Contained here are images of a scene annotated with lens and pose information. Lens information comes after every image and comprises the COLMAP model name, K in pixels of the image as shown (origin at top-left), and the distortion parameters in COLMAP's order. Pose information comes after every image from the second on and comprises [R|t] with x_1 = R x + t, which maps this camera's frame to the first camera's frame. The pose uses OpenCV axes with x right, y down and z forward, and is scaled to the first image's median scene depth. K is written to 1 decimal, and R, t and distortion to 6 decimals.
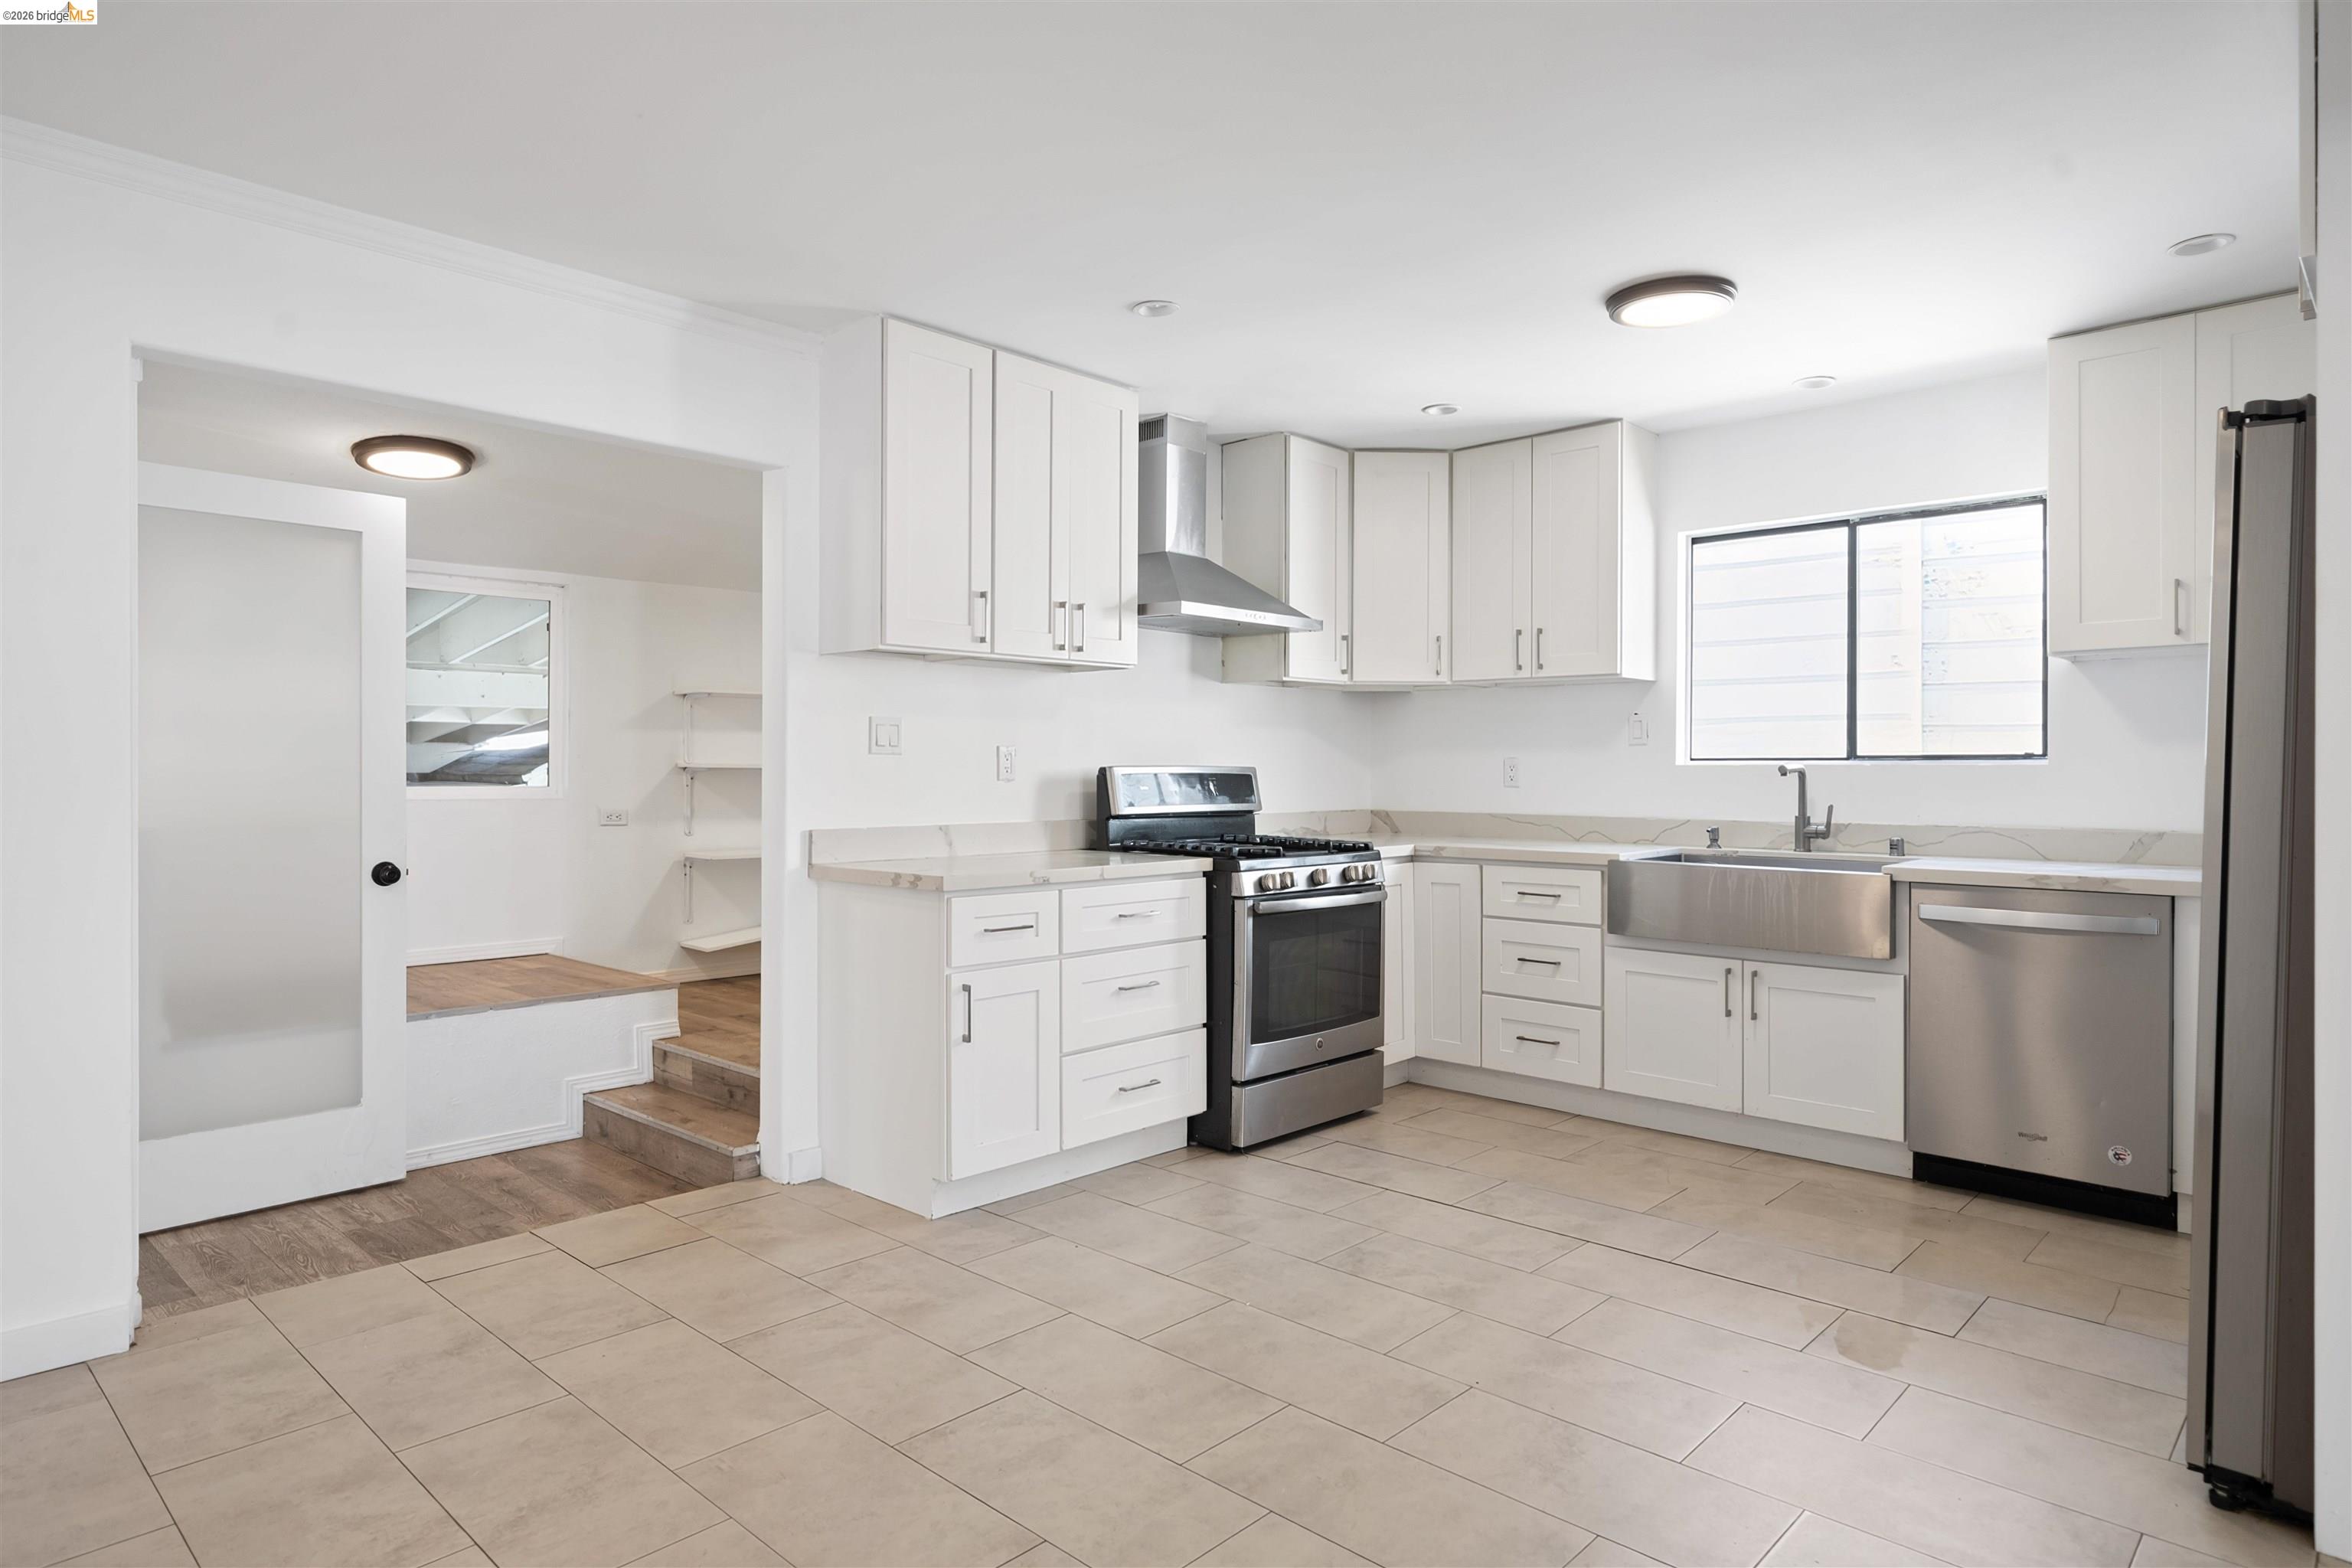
lens RADIAL K [[1296.0, 0, 1128.2], [0, 1296.0, 772.9], [0, 0, 1]] dist [0.004962, 0.005310]
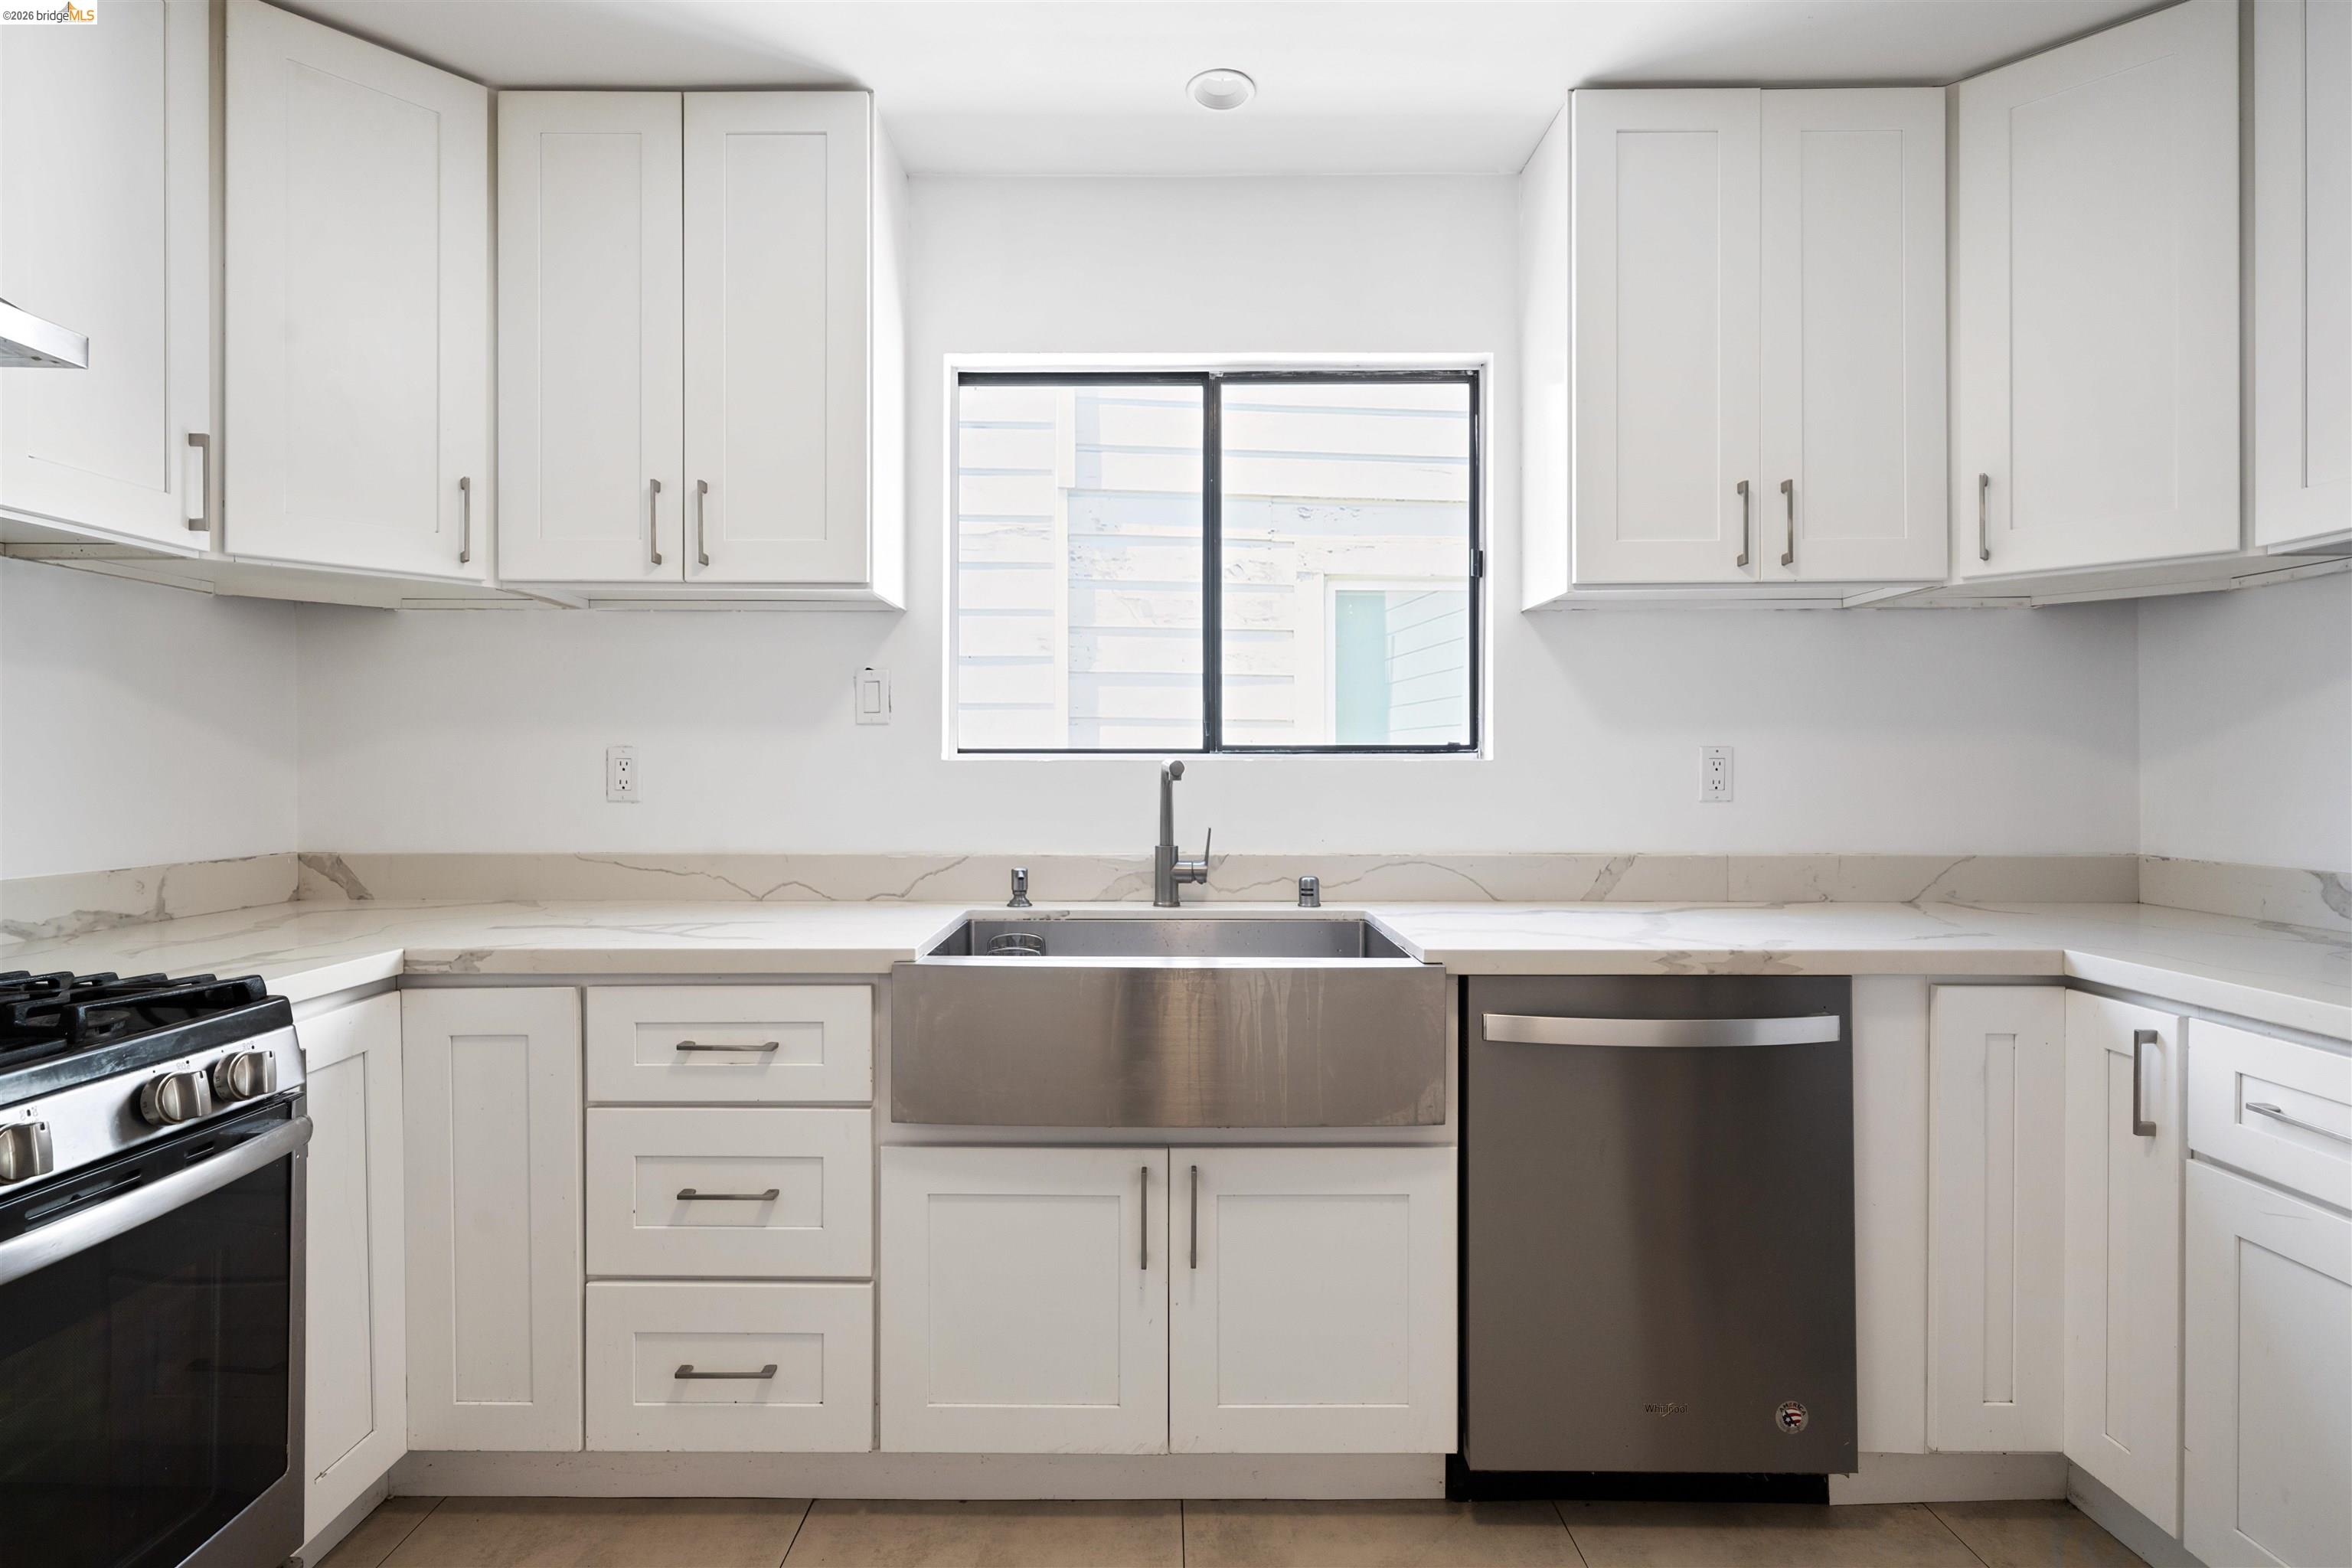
lens RADIAL K [[1166.8, 0, 1180.4], [0, 1166.8, 765.7], [0, 0, 1]] dist [0.003222, -0.000202]
pose [[0.696160, -0.000425, 0.717887, 0.139065], [0.002767, 0.999994, -0.002092, -0.002543], [-0.717881, 0.003443, 0.696157, 0.621797]]
